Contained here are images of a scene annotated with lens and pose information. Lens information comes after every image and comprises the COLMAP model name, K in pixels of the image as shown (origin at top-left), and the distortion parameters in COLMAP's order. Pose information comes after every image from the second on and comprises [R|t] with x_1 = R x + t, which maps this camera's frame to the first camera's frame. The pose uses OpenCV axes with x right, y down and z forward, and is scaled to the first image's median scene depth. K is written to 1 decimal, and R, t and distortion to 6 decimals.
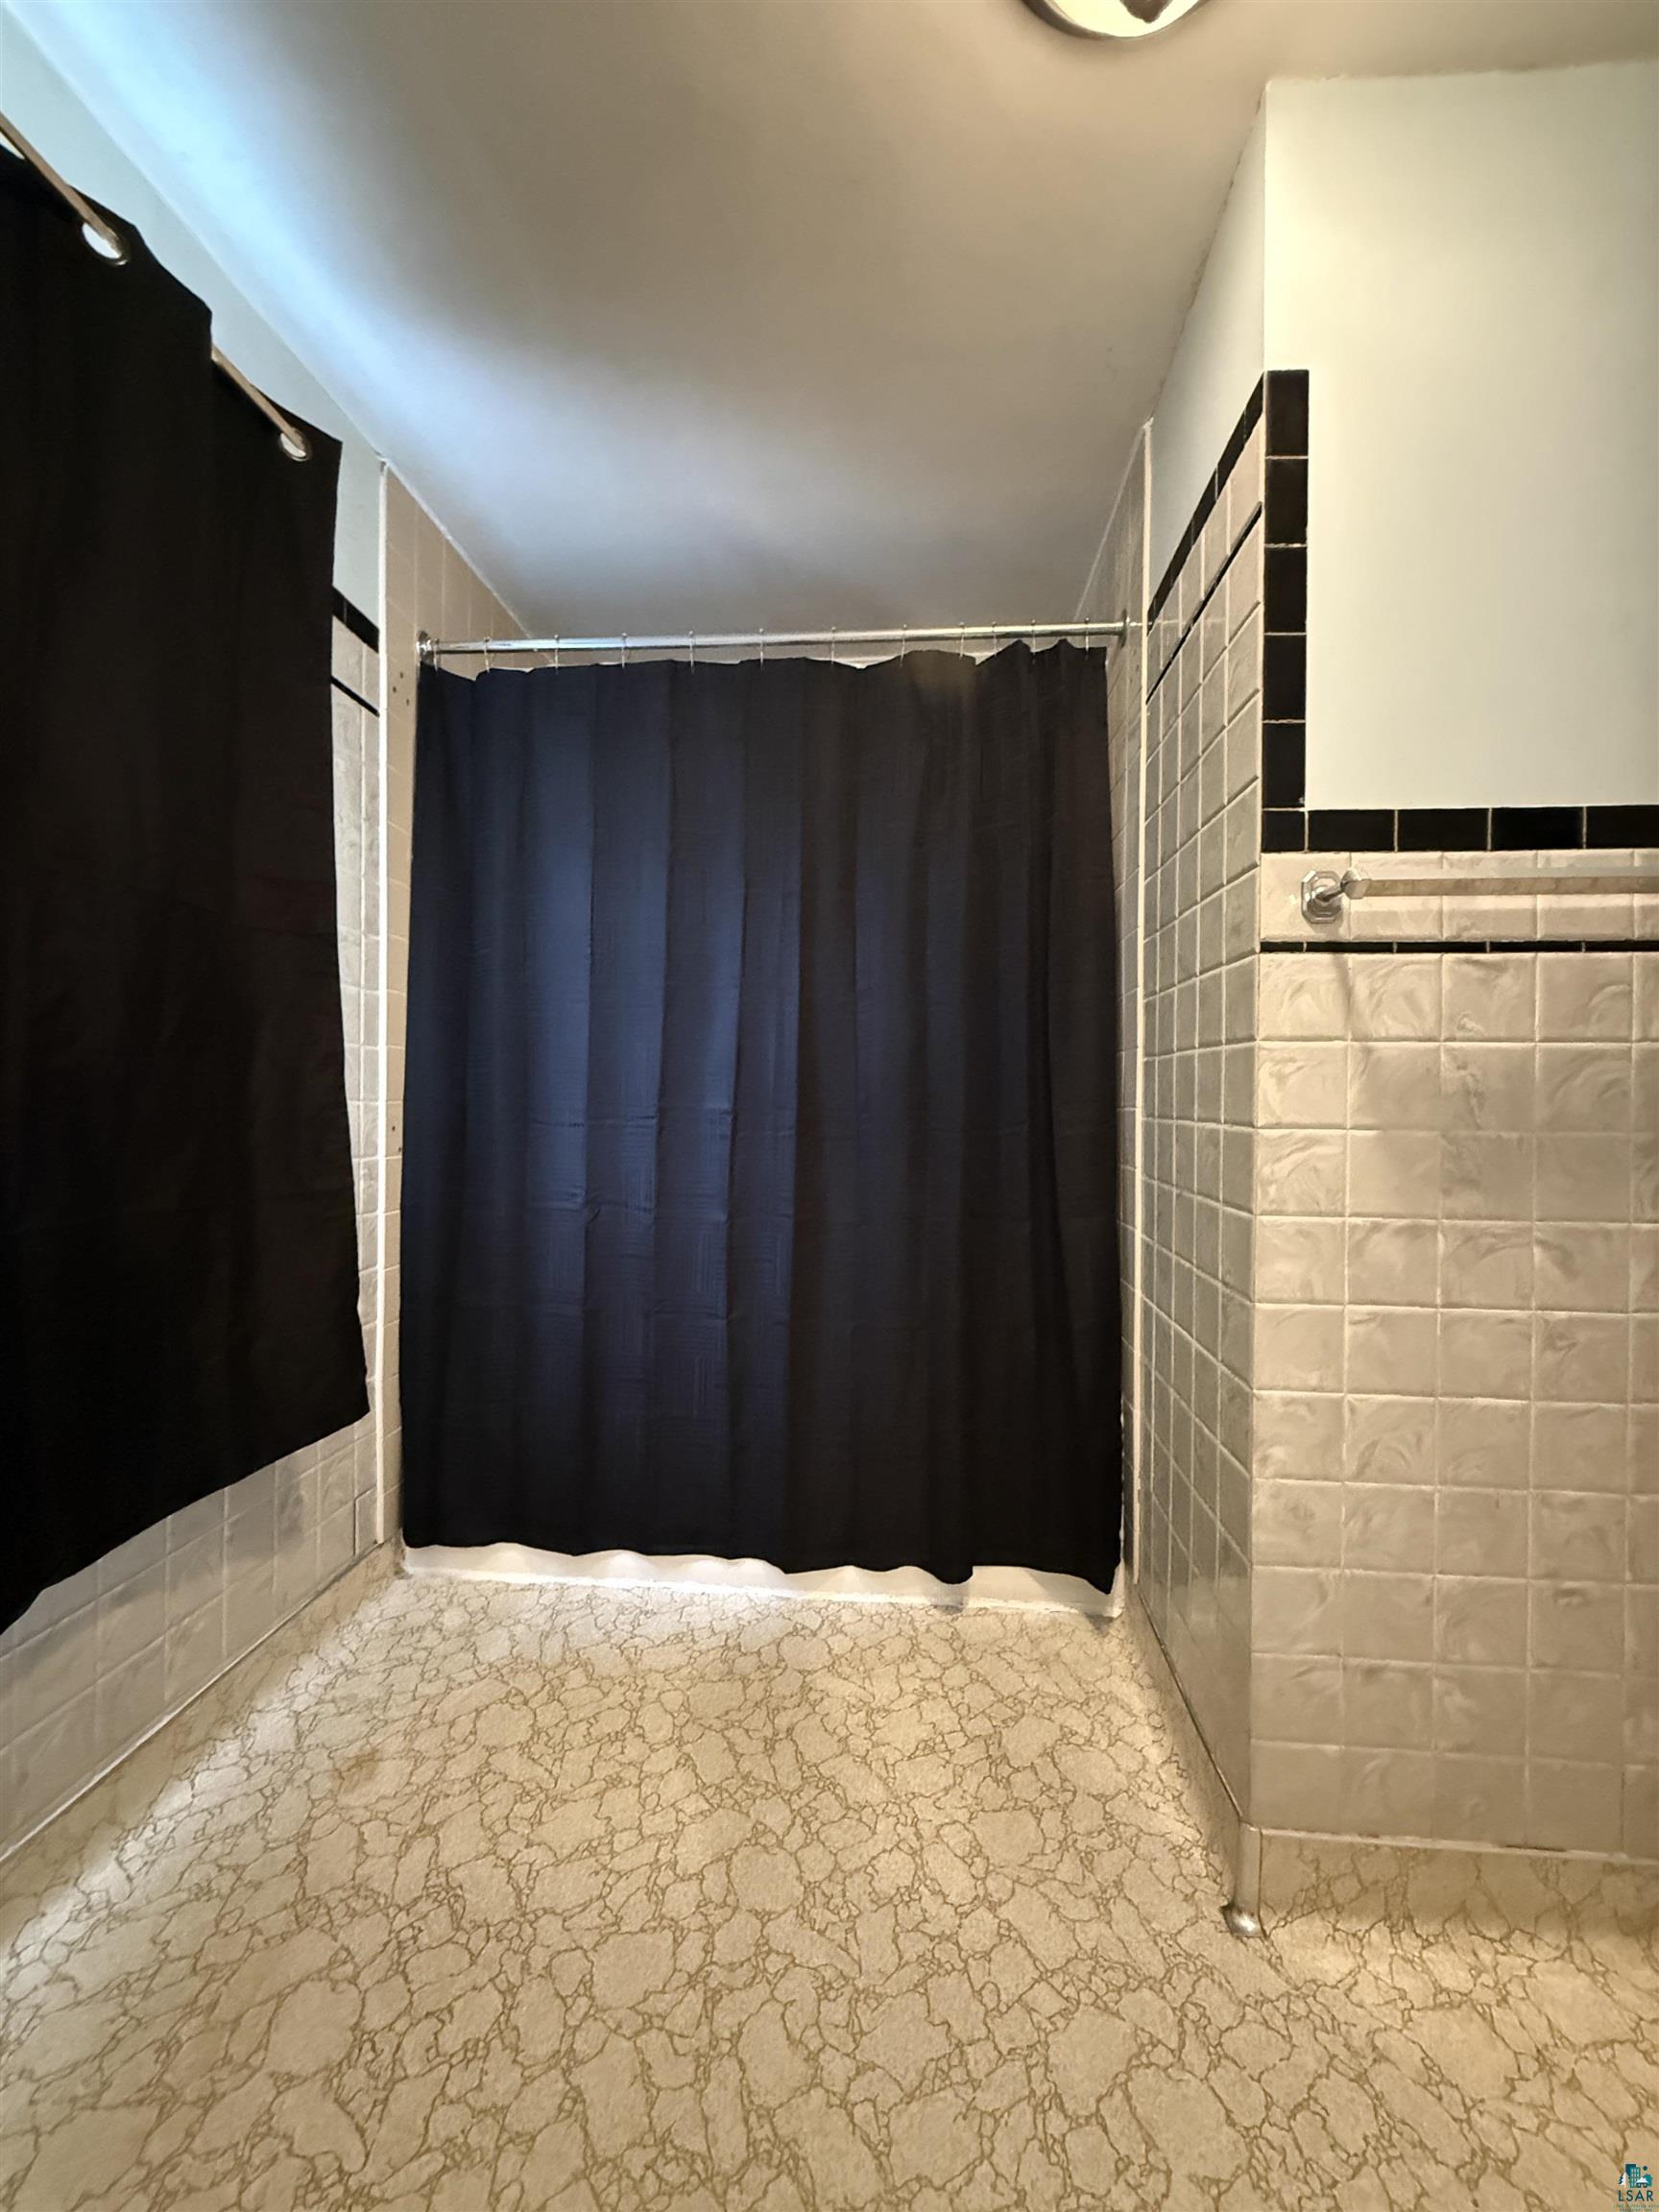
lens RADIAL K [[877.9, 0, 834.8], [0, 877.9, 1100.5], [0, 0, 1]] dist [-0.001965, 0.000596]
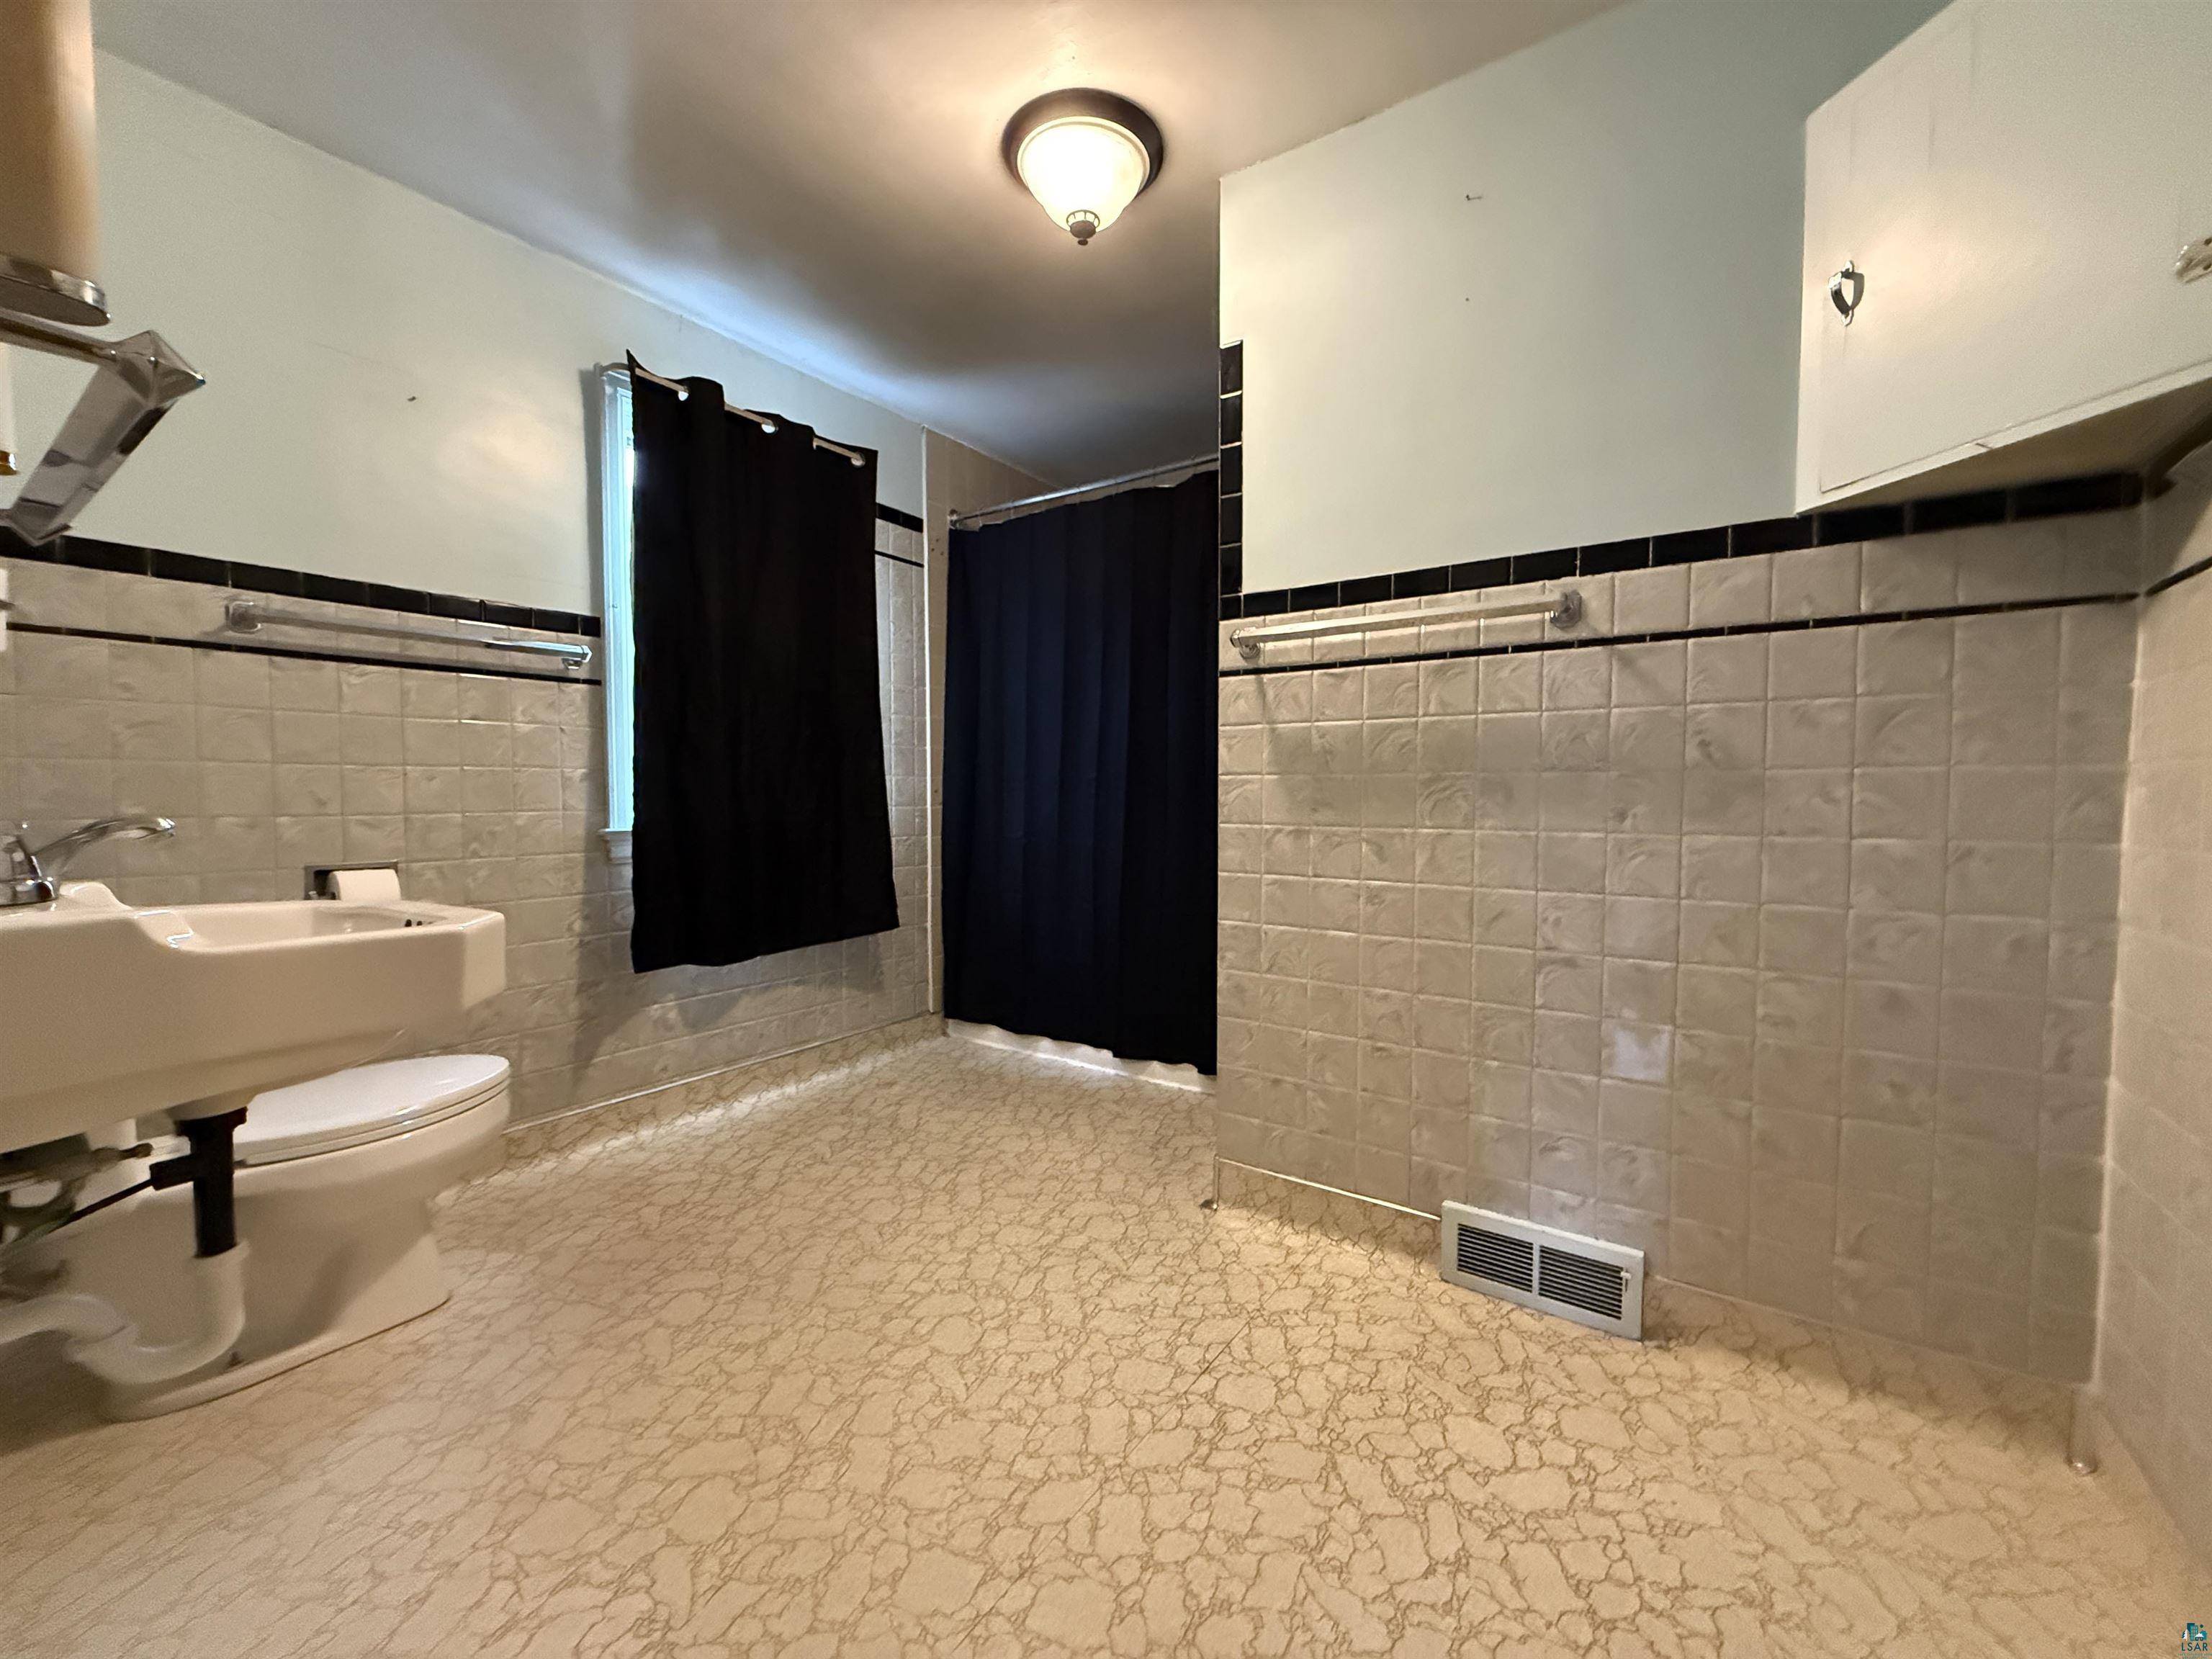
lens RADIAL K [[877.9, 0, 1105.5], [0, 877.9, 830.0], [0, 0, 1]] dist [-0.001965, 0.000596]
pose [[0.865967, 0.013005, -0.499933, 1.193509], [0.007164, 0.999237, 0.038403, 0.073550], [0.500050, -0.036837, 0.865212, -0.685623]]
